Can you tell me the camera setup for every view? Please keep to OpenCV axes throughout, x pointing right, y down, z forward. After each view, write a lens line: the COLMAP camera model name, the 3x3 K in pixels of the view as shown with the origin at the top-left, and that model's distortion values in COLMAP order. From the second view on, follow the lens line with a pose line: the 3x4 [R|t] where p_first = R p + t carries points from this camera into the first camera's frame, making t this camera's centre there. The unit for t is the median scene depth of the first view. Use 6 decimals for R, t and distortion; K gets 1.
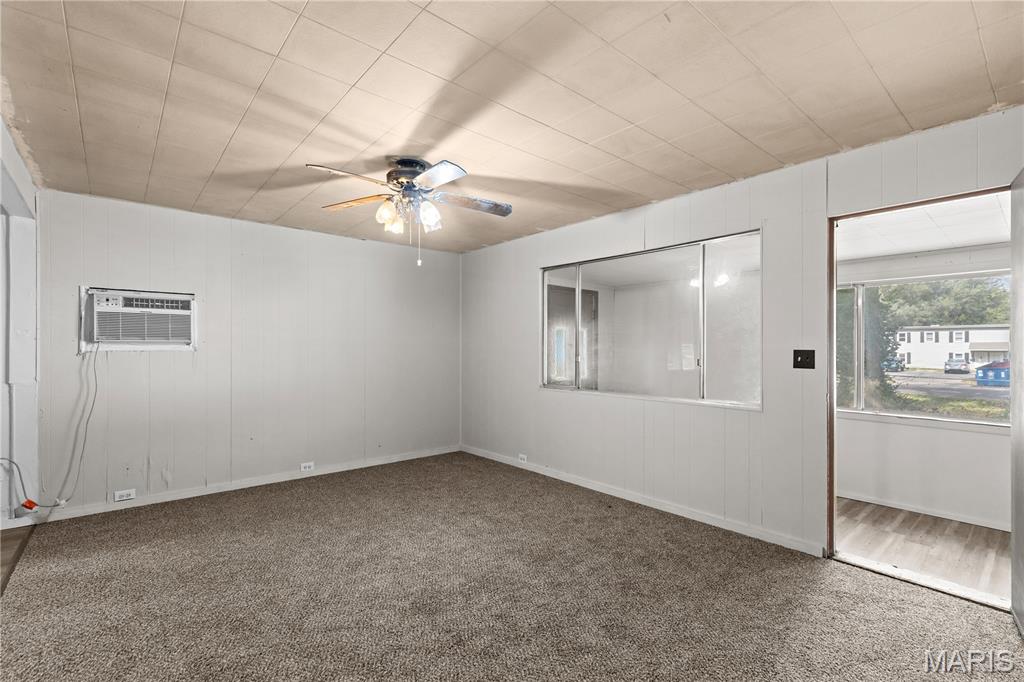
lens RADIAL K [[471.6, 0, 520.0], [0, 471.6, 350.3], [0, 0, 1]] dist [0.004933, -0.001234]
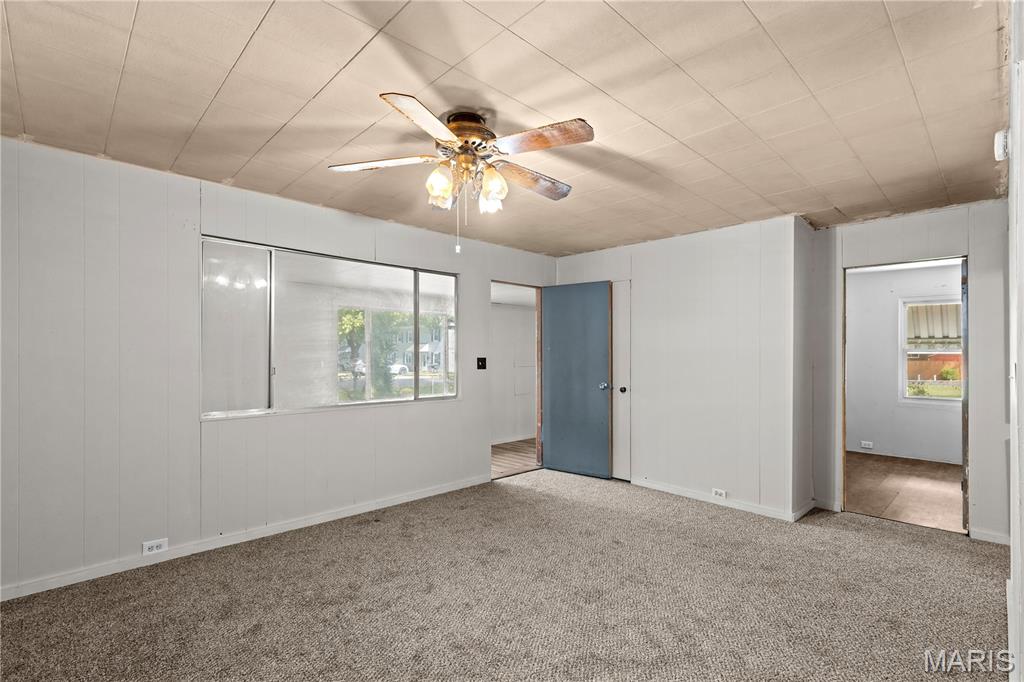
lens RADIAL K [[471.6, 0, 519.9], [0, 471.6, 349.5], [0, 0, 1]] dist [0.004933, -0.001234]
pose [[-0.063004, 0.009978, 0.997963, -1.003804], [0.000825, 0.999950, -0.009946, -0.012999], [-0.998013, 0.000197, -0.063009, 0.962443]]
